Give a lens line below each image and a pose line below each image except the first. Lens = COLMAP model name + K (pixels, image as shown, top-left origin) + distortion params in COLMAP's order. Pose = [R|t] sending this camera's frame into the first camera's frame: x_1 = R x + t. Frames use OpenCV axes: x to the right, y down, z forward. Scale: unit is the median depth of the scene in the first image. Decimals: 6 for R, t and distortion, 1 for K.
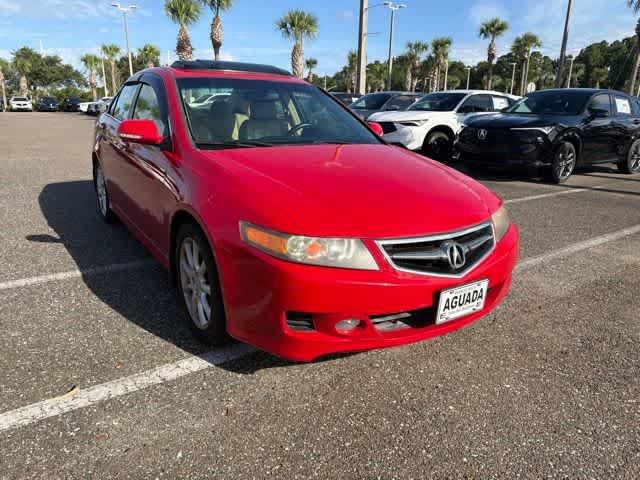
lens RADIAL K [[458.0, 0, 320.6], [0, 458.0, 229.8], [0, 0, 1]] dist [0.010845, -0.006034]
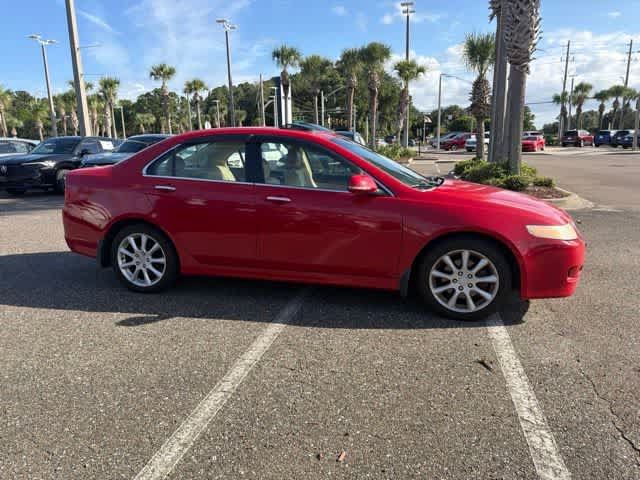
lens RADIAL K [[451.5, 0, 317.8], [0, 451.5, 228.8], [0, 0, 1]] dist [0.077957, -0.092569]
pose [[0.752033, -0.159834, 0.639453, -0.383314], [0.208293, 0.978066, -0.000492, -0.035805], [-0.625349, 0.133564, 0.768830, 0.041523]]
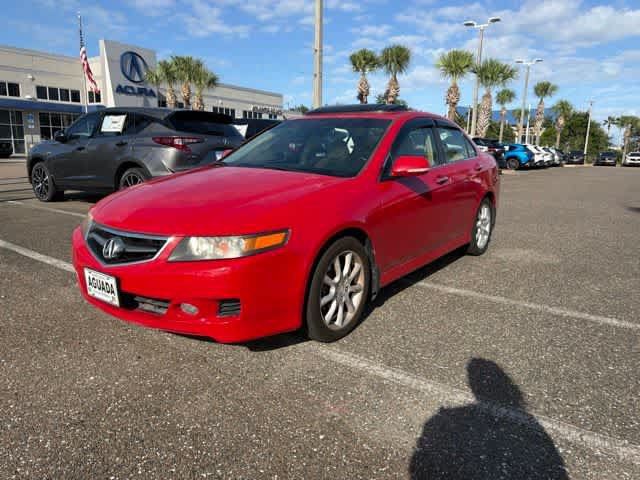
lens RADIAL K [[449.8, 0, 323.2], [0, 449.8, 235.9], [0, 0, 1]] dist [0.054092, -0.071065]
pose [[0.354079, 0.161190, -0.921220, 0.342506], [-0.255009, 0.964349, 0.070721, -0.043840], [0.899777, 0.209878, 0.382561, 0.227808]]
